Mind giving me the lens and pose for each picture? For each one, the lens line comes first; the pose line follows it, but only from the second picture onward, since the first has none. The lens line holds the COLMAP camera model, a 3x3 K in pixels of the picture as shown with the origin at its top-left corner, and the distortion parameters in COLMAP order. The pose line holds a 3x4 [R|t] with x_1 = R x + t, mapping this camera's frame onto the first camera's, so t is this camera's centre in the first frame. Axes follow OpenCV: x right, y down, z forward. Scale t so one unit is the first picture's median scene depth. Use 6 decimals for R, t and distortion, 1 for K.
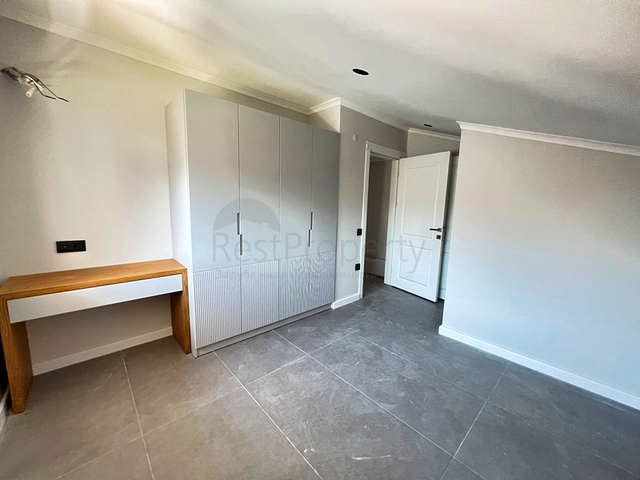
lens RADIAL K [[256.0, 0, 317.7], [0, 256.0, 239.3], [0, 0, 1]] dist [-0.000242, 0.000113]
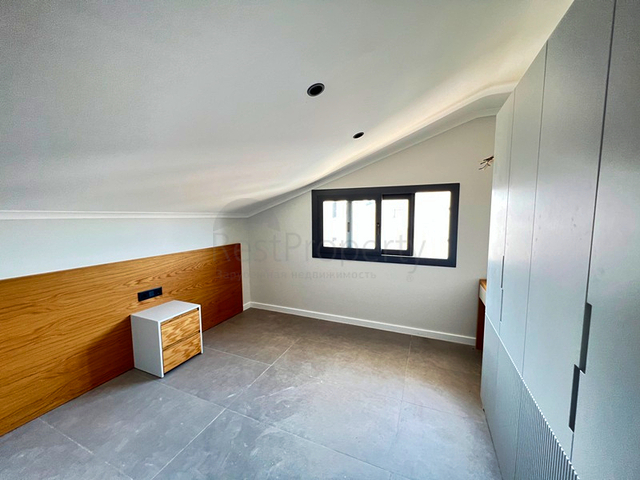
lens RADIAL K [[256.0, 0, 317.7], [0, 256.0, 239.3], [0, 0, 1]] dist [-0.000242, 0.000113]
pose [[-0.914496, 0.018954, -0.404150, 0.556959], [-0.075696, 0.973249, 0.216925, -0.363303], [0.397450, 0.228970, -0.888598, 2.010701]]
